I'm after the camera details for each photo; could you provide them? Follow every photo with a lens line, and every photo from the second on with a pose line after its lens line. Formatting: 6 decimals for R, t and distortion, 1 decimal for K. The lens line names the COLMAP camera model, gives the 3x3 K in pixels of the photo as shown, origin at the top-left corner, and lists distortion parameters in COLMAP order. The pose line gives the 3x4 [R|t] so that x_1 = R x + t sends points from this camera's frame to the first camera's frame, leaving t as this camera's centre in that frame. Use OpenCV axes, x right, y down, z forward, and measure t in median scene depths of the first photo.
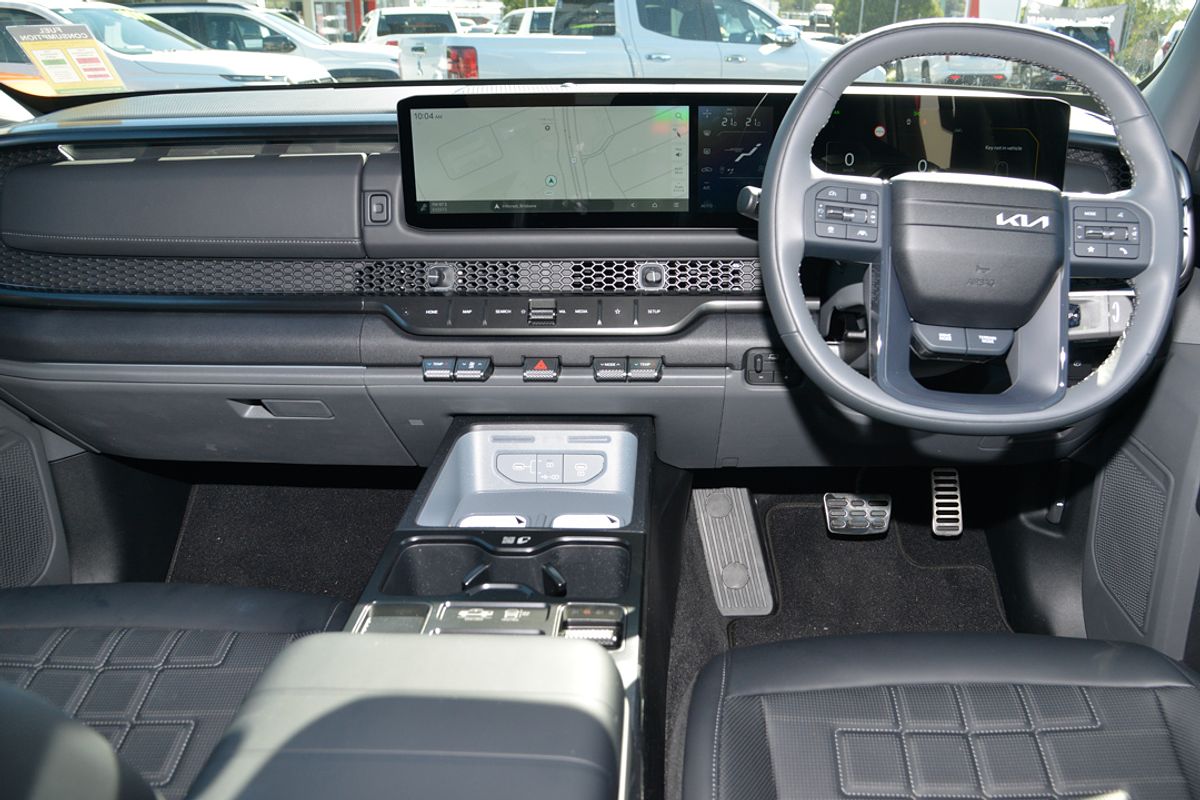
lens RADIAL K [[1022.2, 0, 600.0], [0, 1022.2, 400.0], [0, 0, 1]] dist [-0.116064, 0.103920]
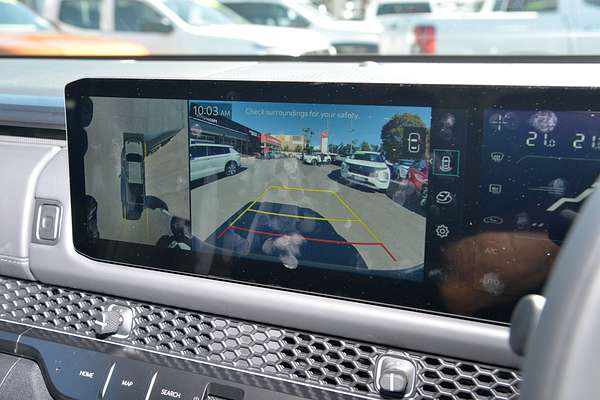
lens RADIAL K [[699.1, 0, 300.0], [0, 699.1, 200.0], [0, 0, 1]] dist [-0.008372, 0.010929]
pose [[0.914154, 0.090992, -0.395023, 0.160236], [-0.129568, 0.988950, -0.072043, -0.197358], [0.384103, 0.117041, 0.915842, 0.605924]]
